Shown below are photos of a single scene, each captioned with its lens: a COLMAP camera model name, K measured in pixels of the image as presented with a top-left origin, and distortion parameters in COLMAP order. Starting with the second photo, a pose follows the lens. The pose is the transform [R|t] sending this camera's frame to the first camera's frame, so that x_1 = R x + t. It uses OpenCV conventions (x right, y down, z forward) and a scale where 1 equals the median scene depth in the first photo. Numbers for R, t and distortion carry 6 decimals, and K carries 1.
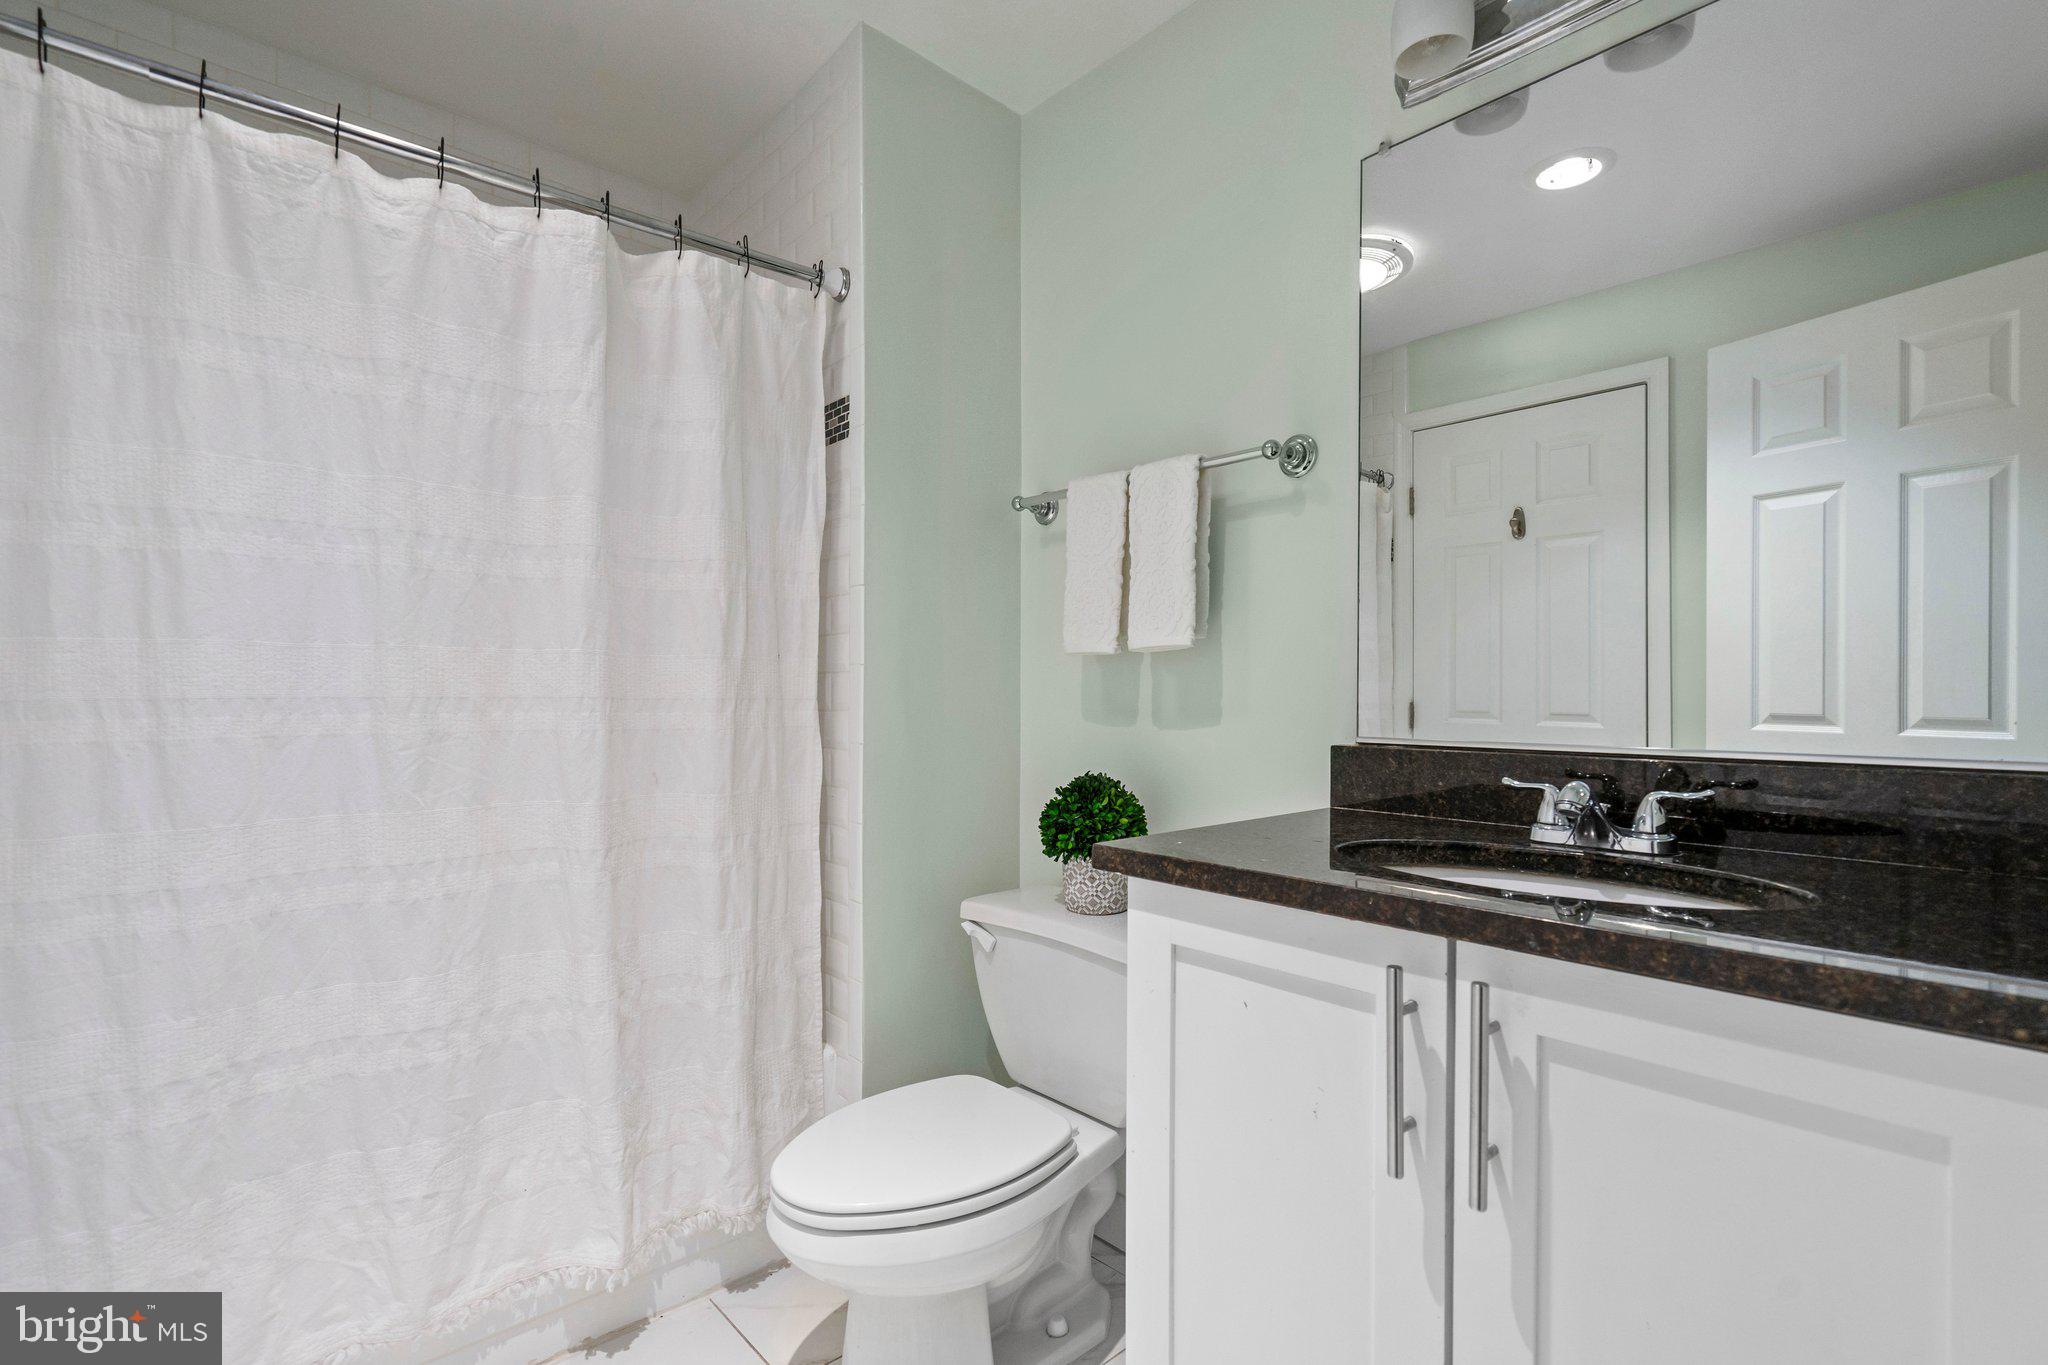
lens RADIAL K [[926.5, 0, 1036.7], [0, 926.5, 712.5], [0, 0, 1]] dist [-0.002572, 0.000813]
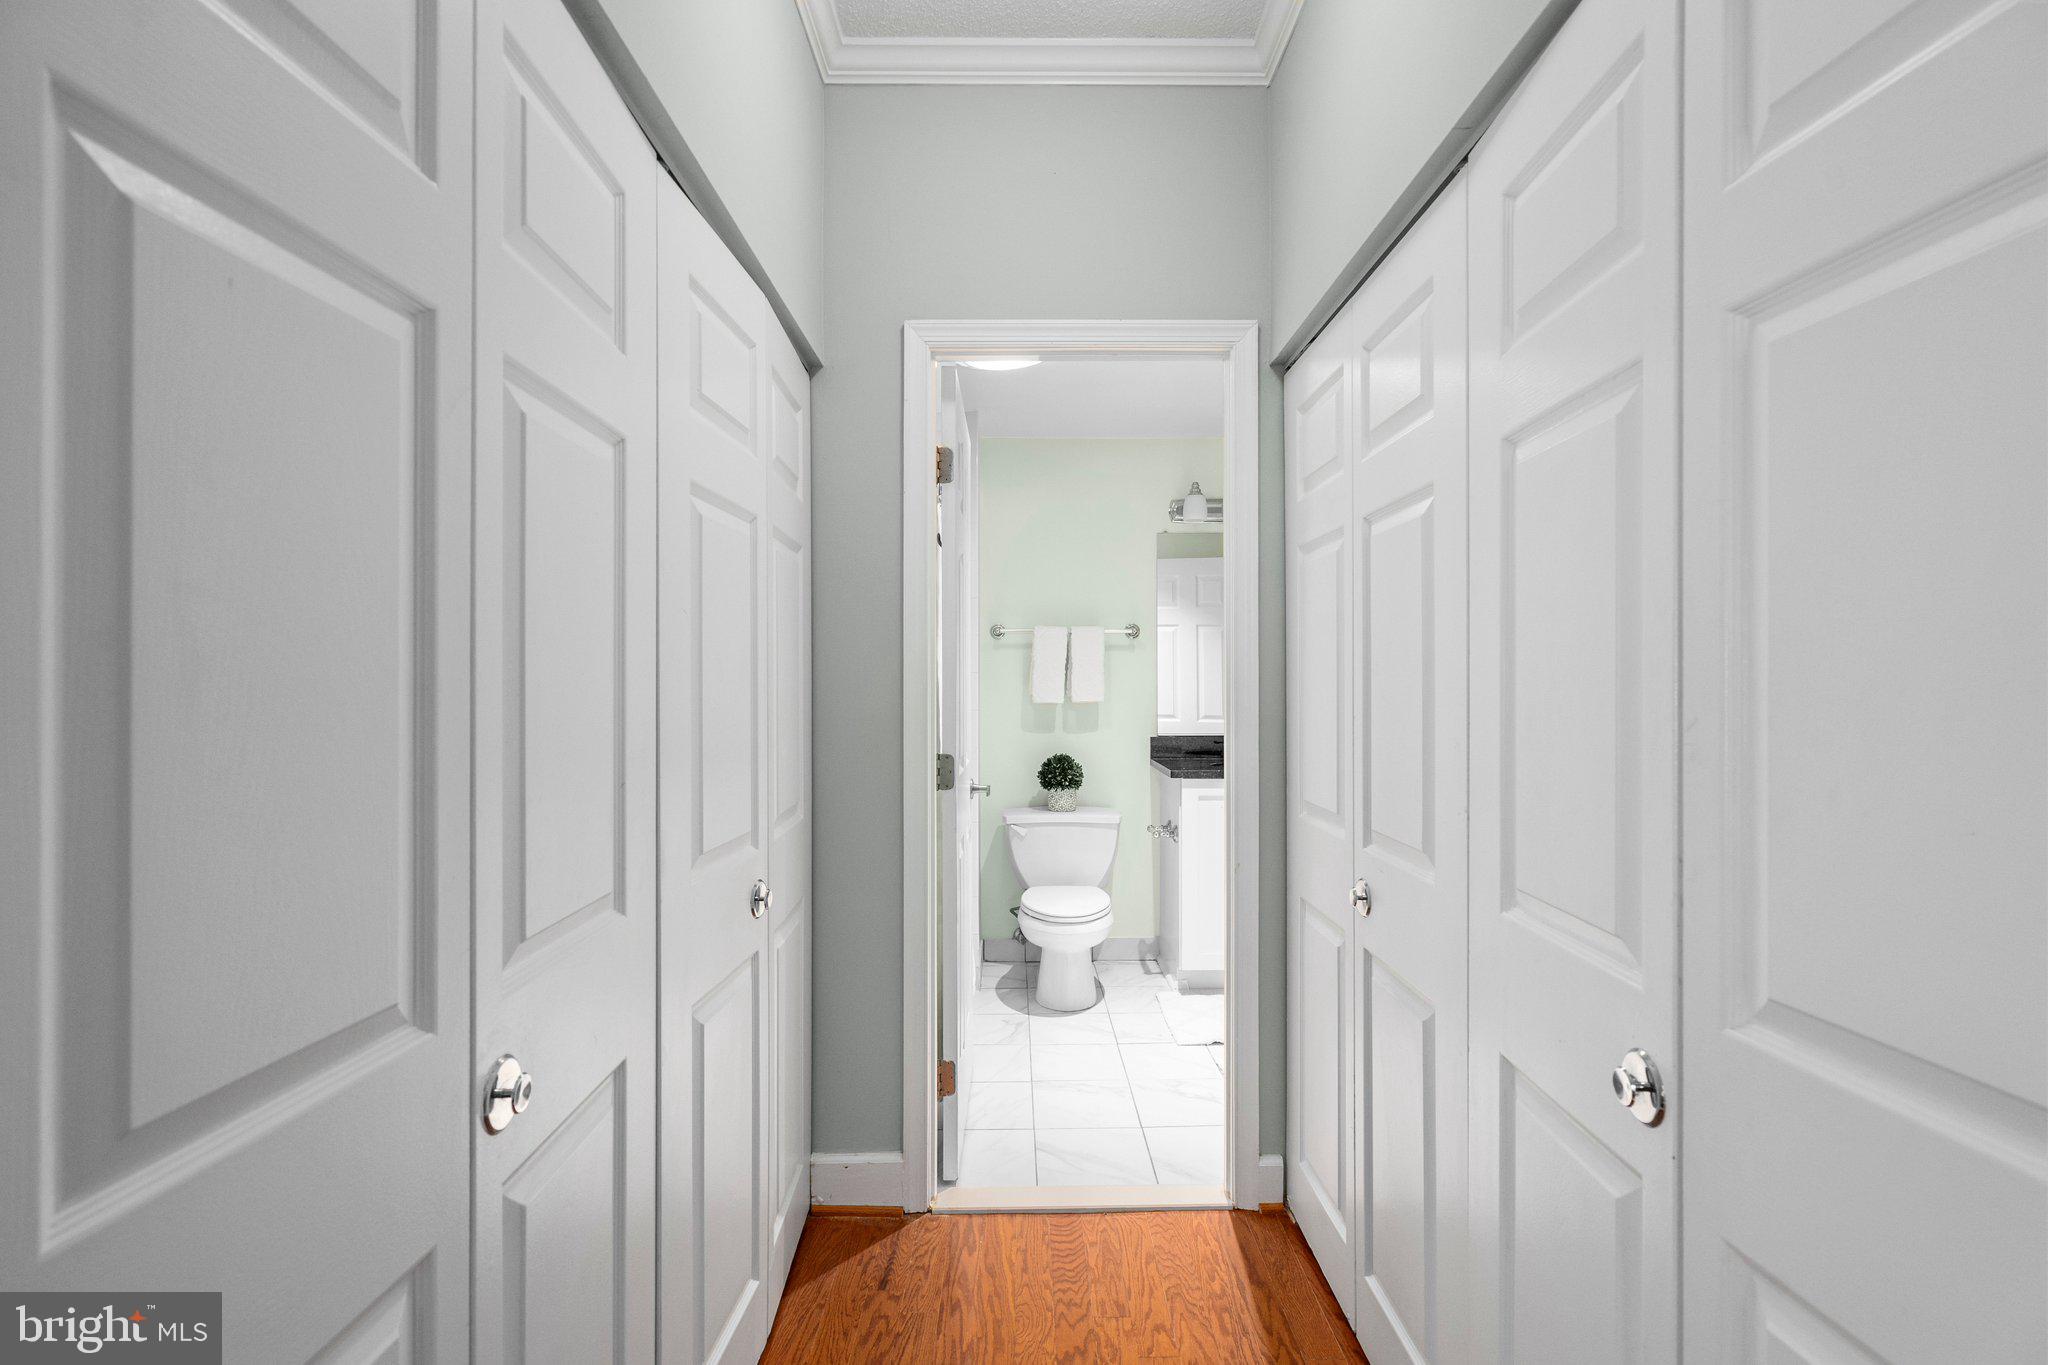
lens RADIAL K [[926.5, 0, 1033.8], [0, 926.5, 685.2], [0, 0, 1]] dist [-0.002572, 0.000813]
pose [[0.655756, -0.008742, 0.754923, -2.111816], [0.015704, 0.999875, -0.002063, -0.126177], [-0.754810, 0.013208, 0.655811, -0.609171]]
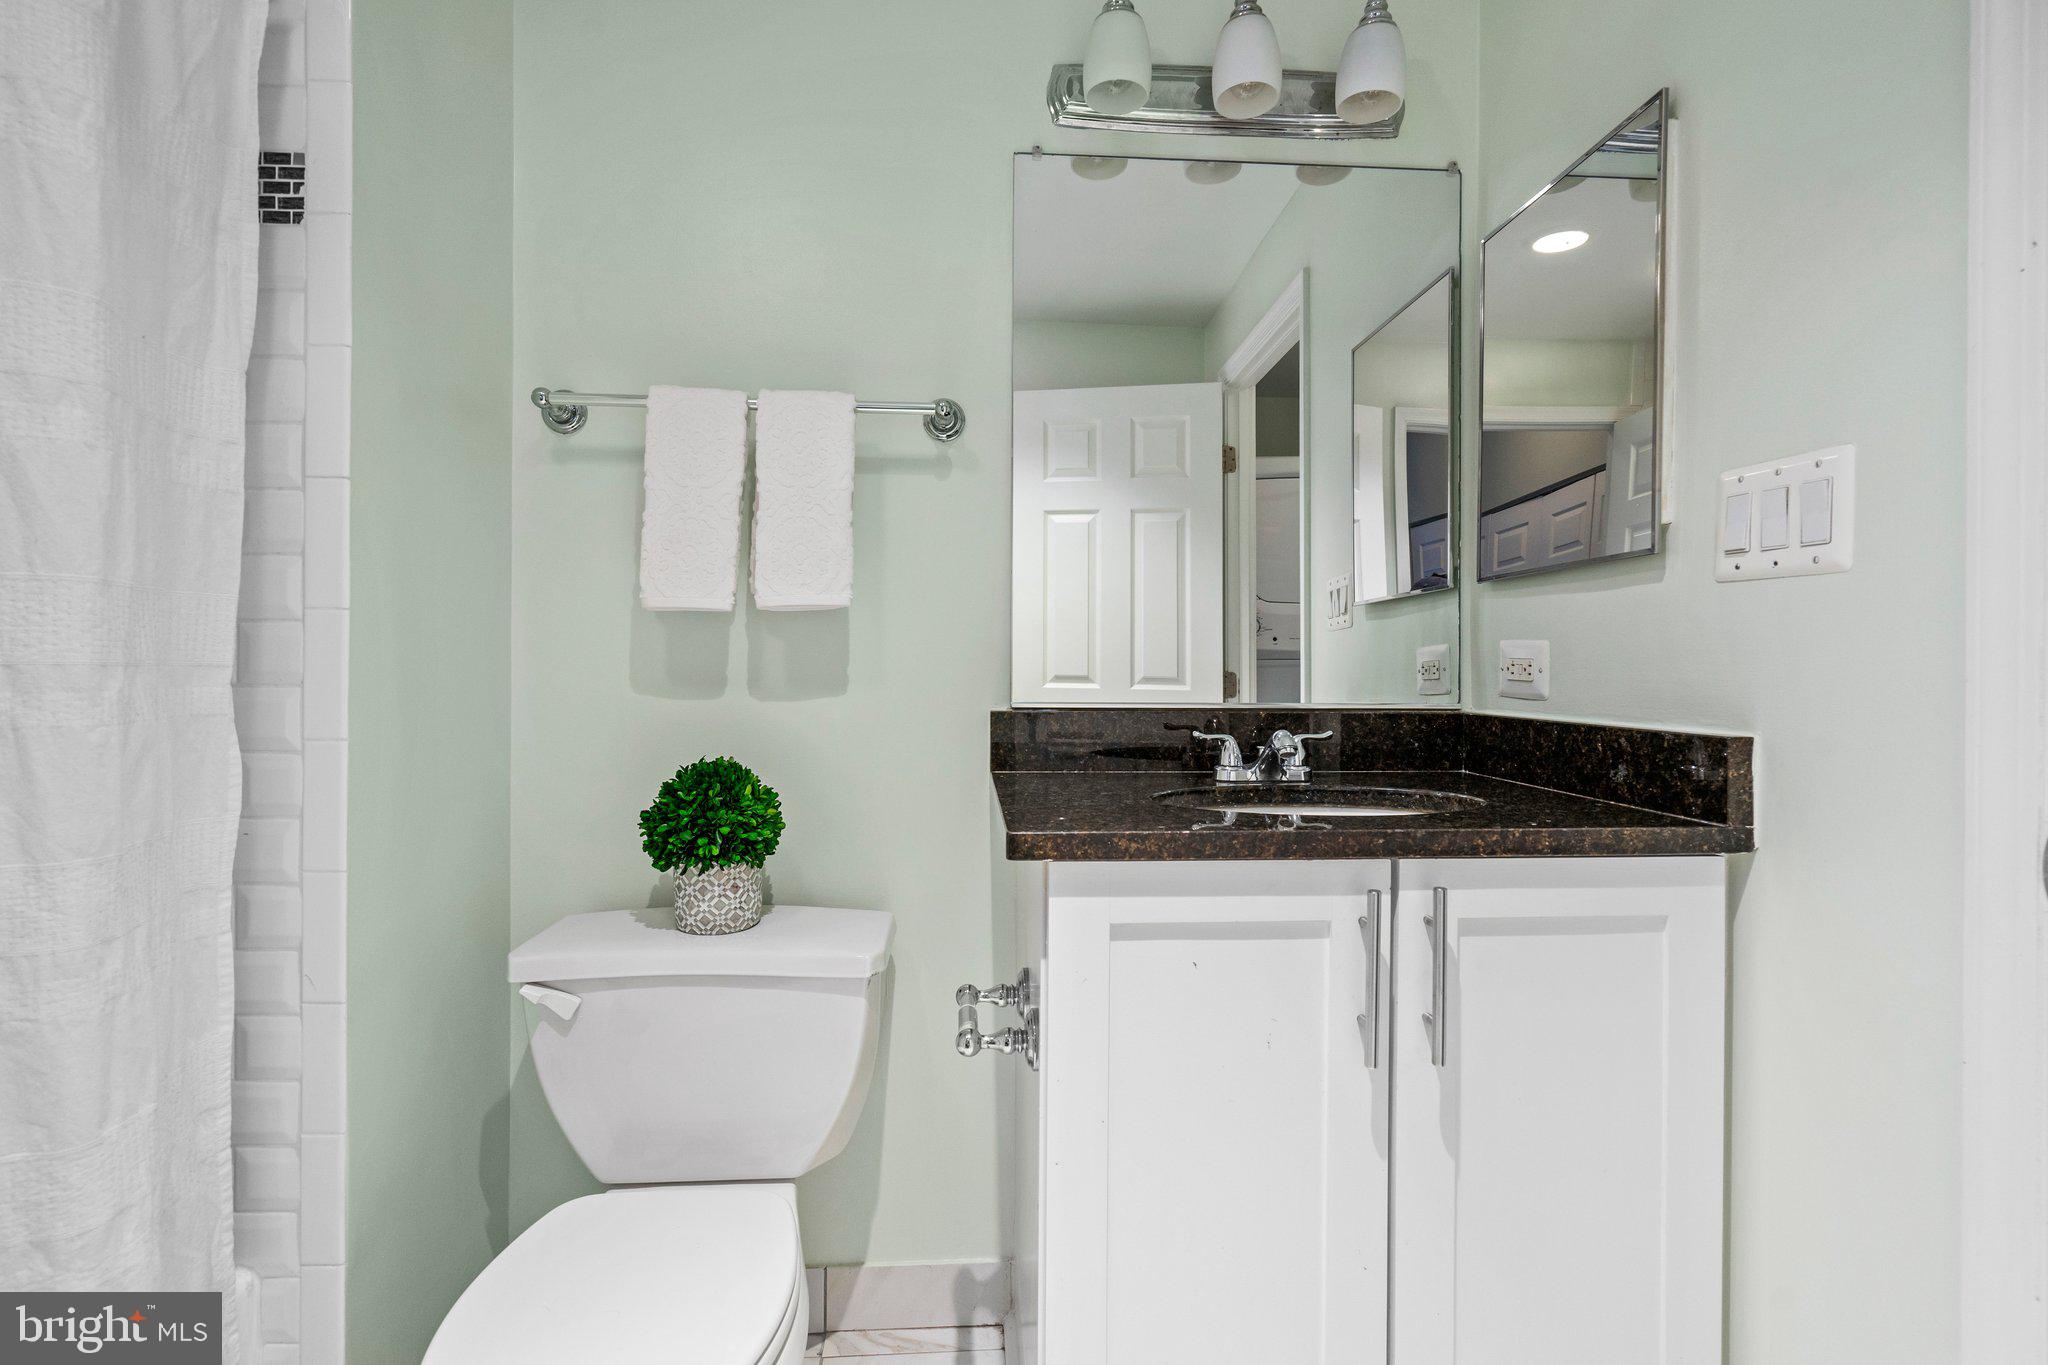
lens RADIAL K [[926.5, 0, 1013.5], [0, 926.5, 675.3], [0, 0, 1]] dist [-0.002572, 0.000813]
pose [[0.627839, -0.009191, 0.778289, -0.475769], [0.009505, 0.999946, 0.004140, -0.008137], [-0.778285, 0.004798, 0.627893, 0.345609]]
